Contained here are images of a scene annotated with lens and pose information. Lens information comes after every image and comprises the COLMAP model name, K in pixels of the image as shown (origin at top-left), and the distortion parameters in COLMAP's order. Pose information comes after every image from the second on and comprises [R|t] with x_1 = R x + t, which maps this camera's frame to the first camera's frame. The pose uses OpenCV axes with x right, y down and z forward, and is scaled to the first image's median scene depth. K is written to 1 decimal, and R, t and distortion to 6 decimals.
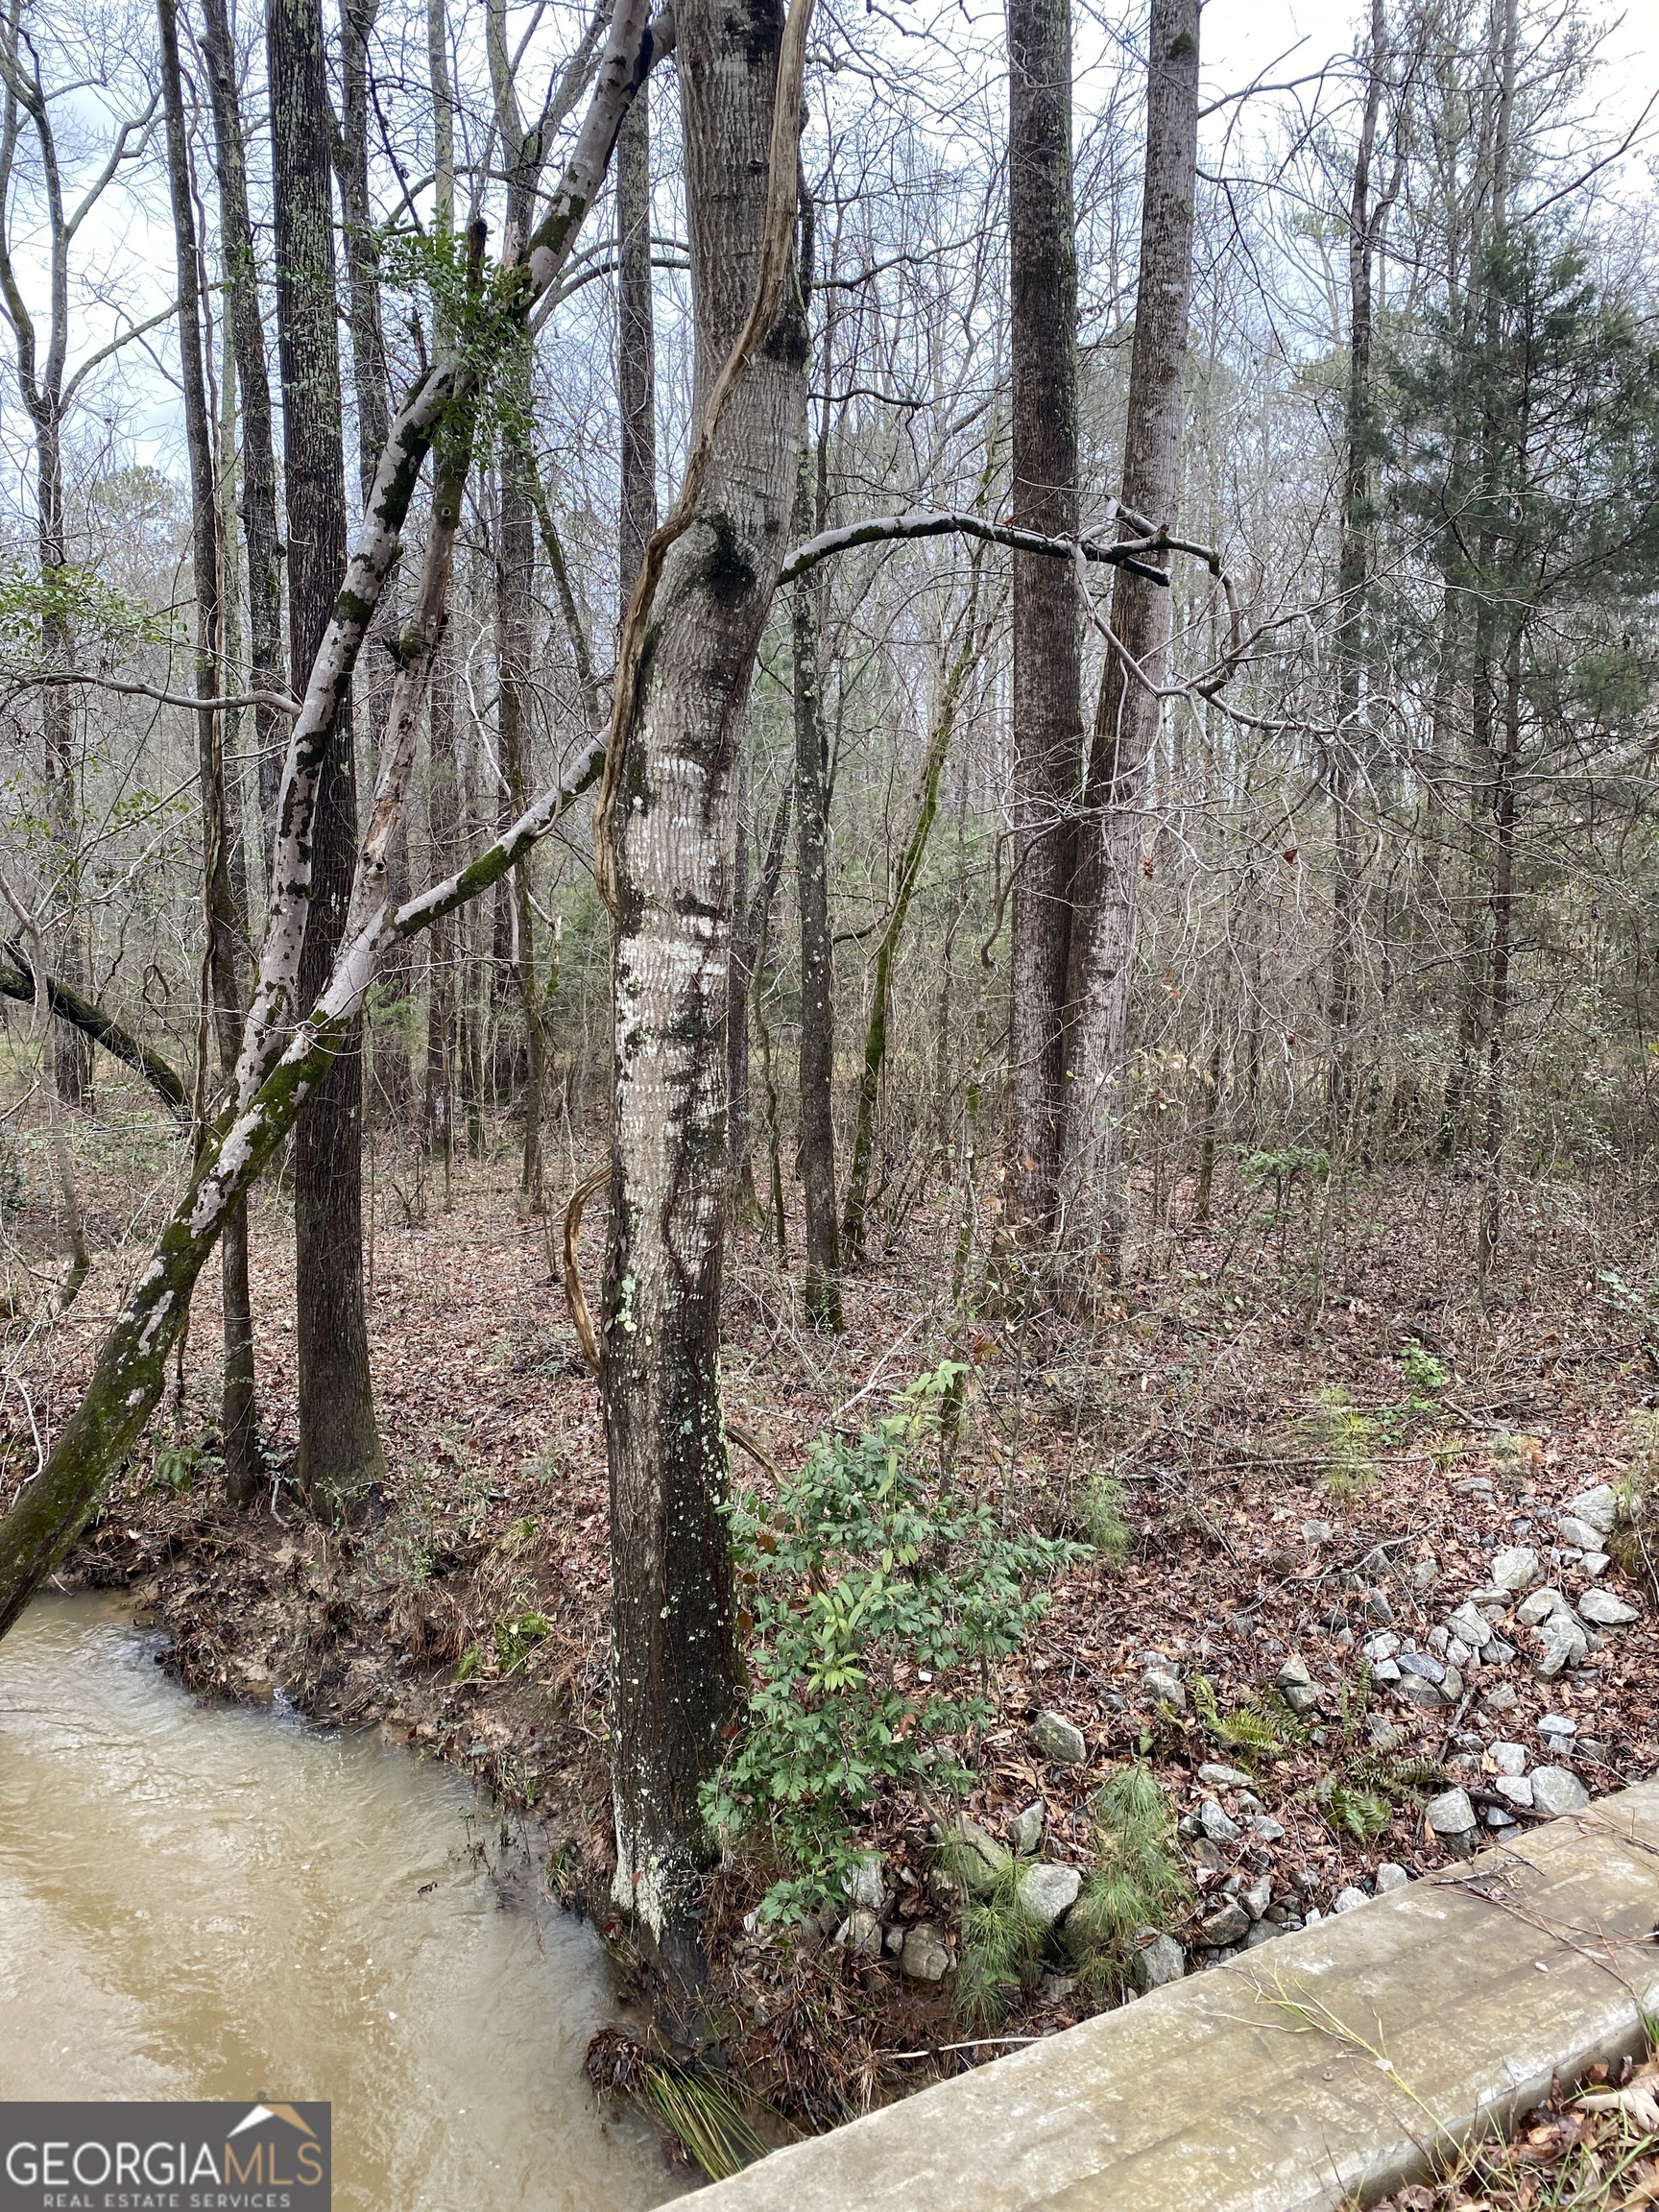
lens RADIAL K [[1714.7, 0, 810.9], [0, 1714.7, 1119.3], [0, 0, 1]] dist [0.005156, -0.013035]
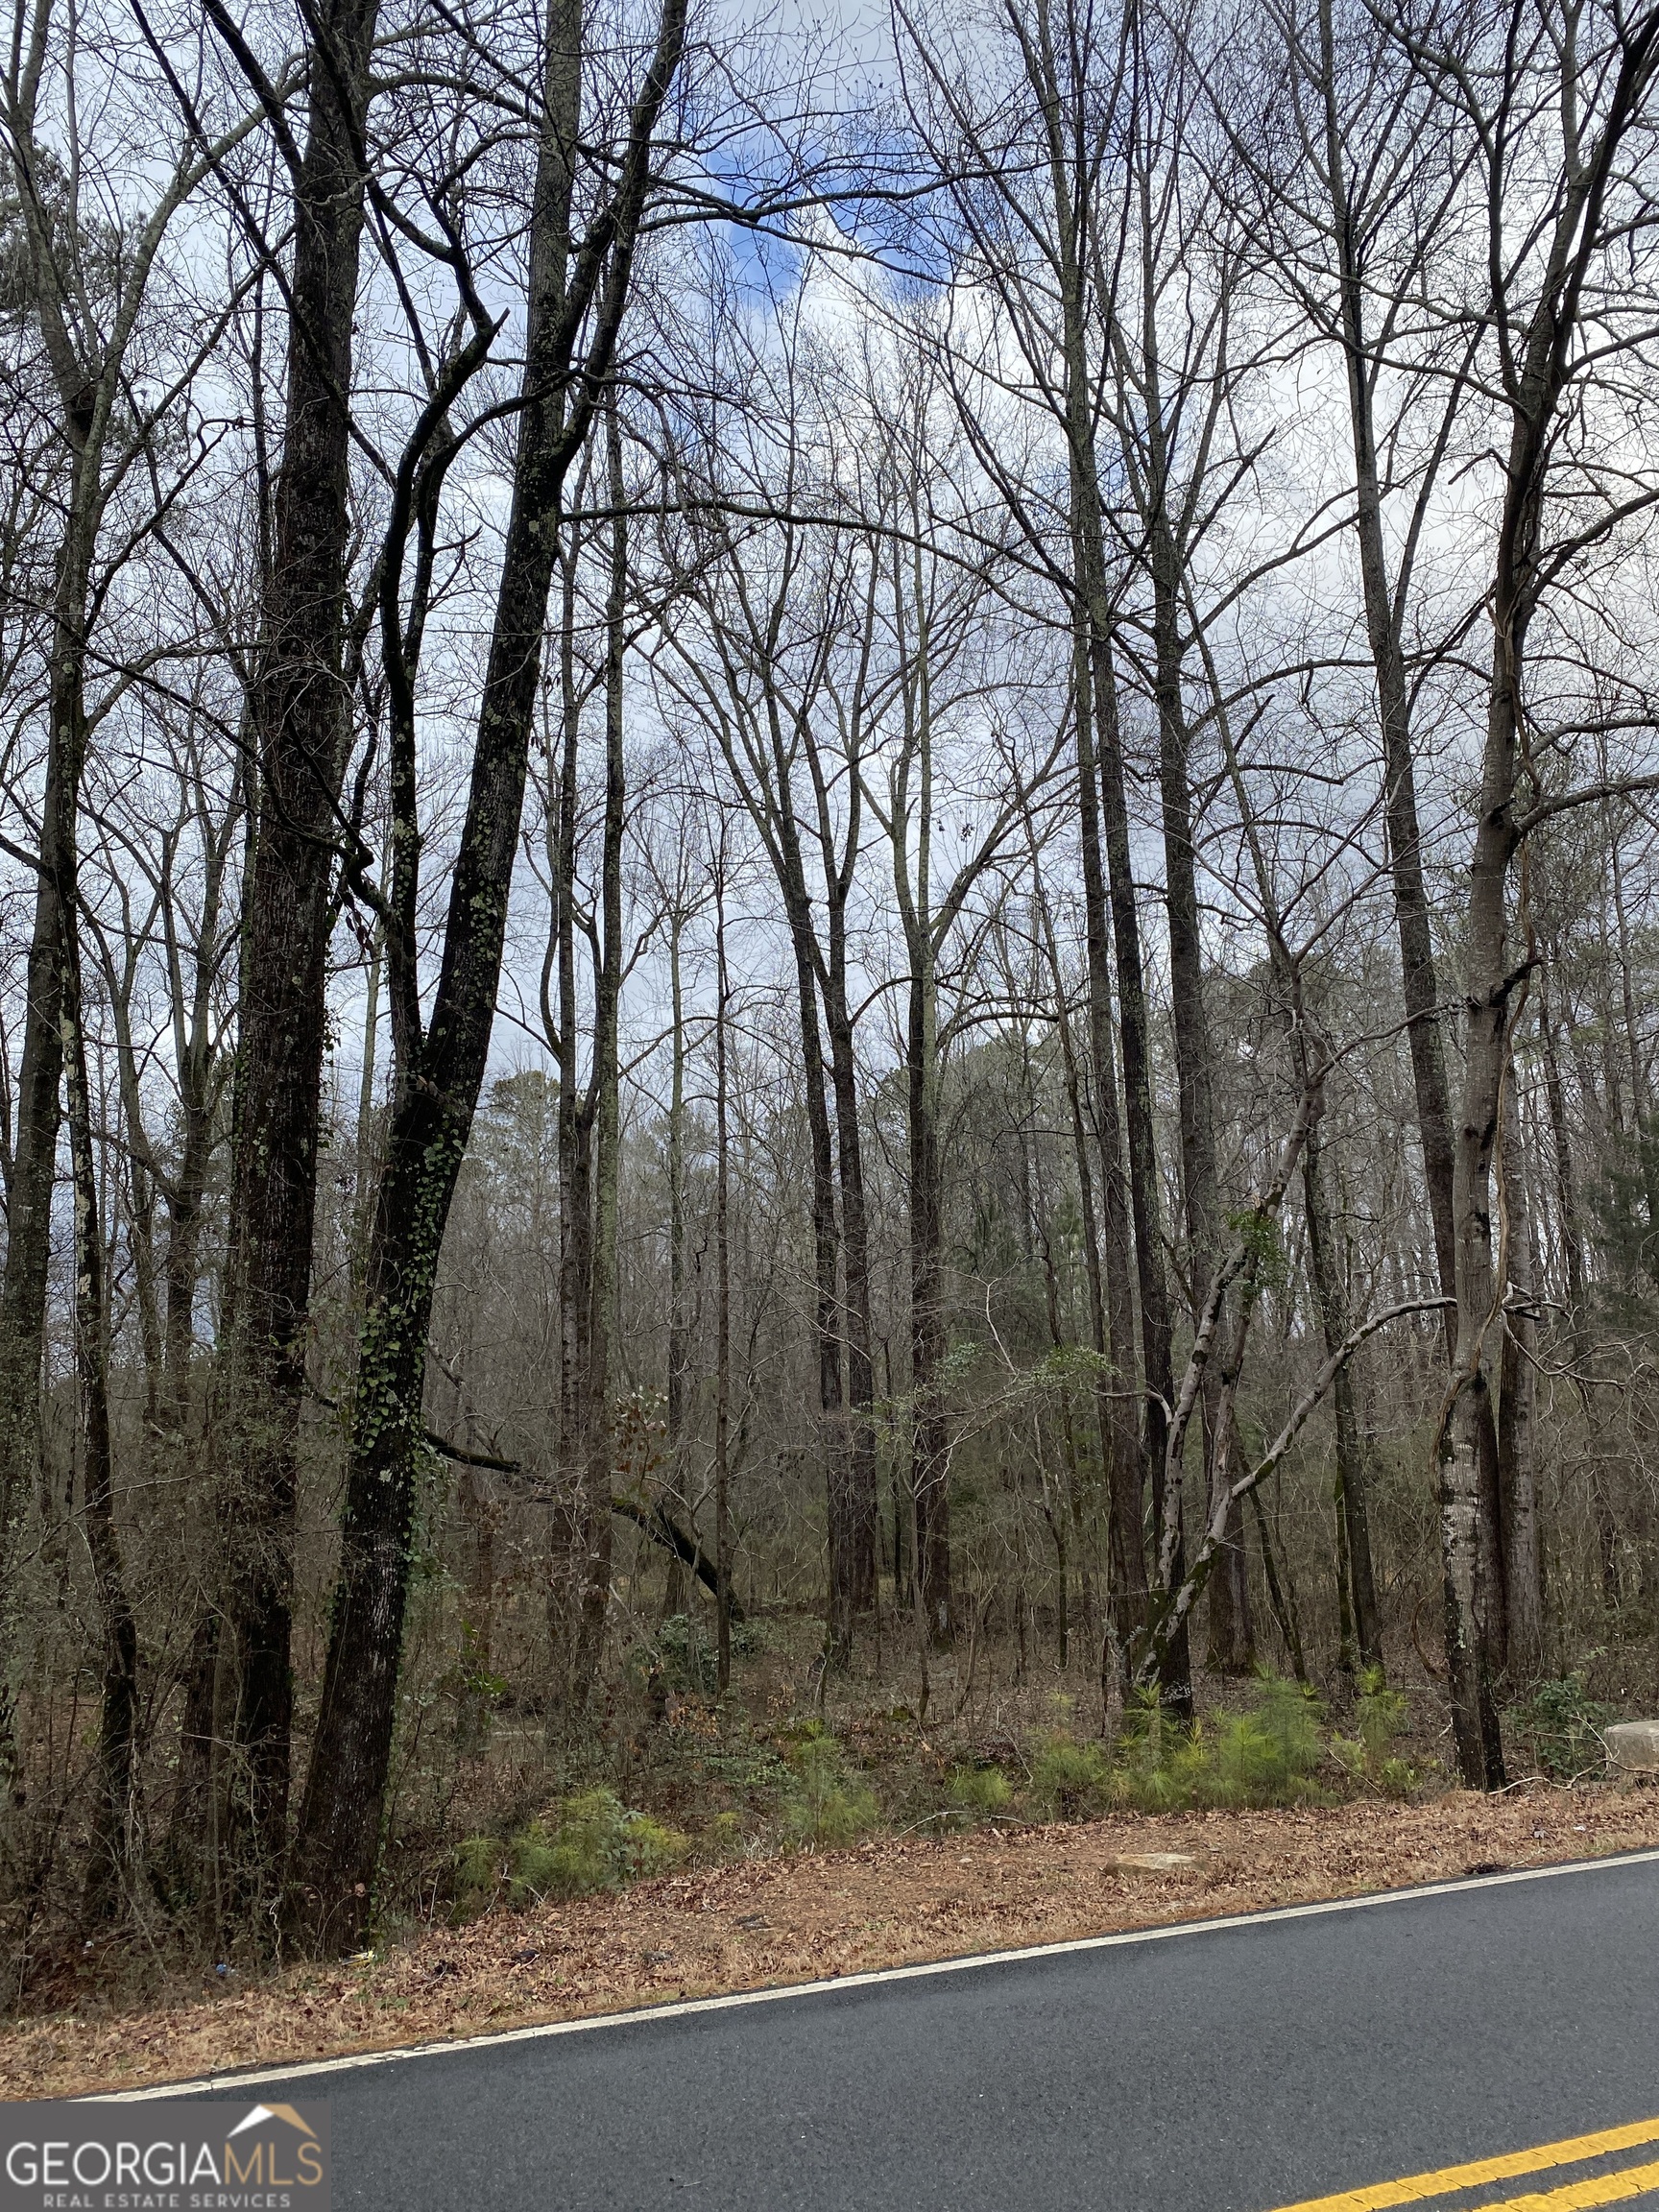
lens RADIAL K [[1714.7, 0, 810.9], [0, 1714.7, 1119.3], [0, 0, 1]] dist [0.005156, -0.013035]
pose [[0.997319, -0.038574, -0.062177, -0.696408], [0.018047, 0.953177, -0.301873, 0.091634], [0.070910, 0.299942, 0.951318, -1.450965]]
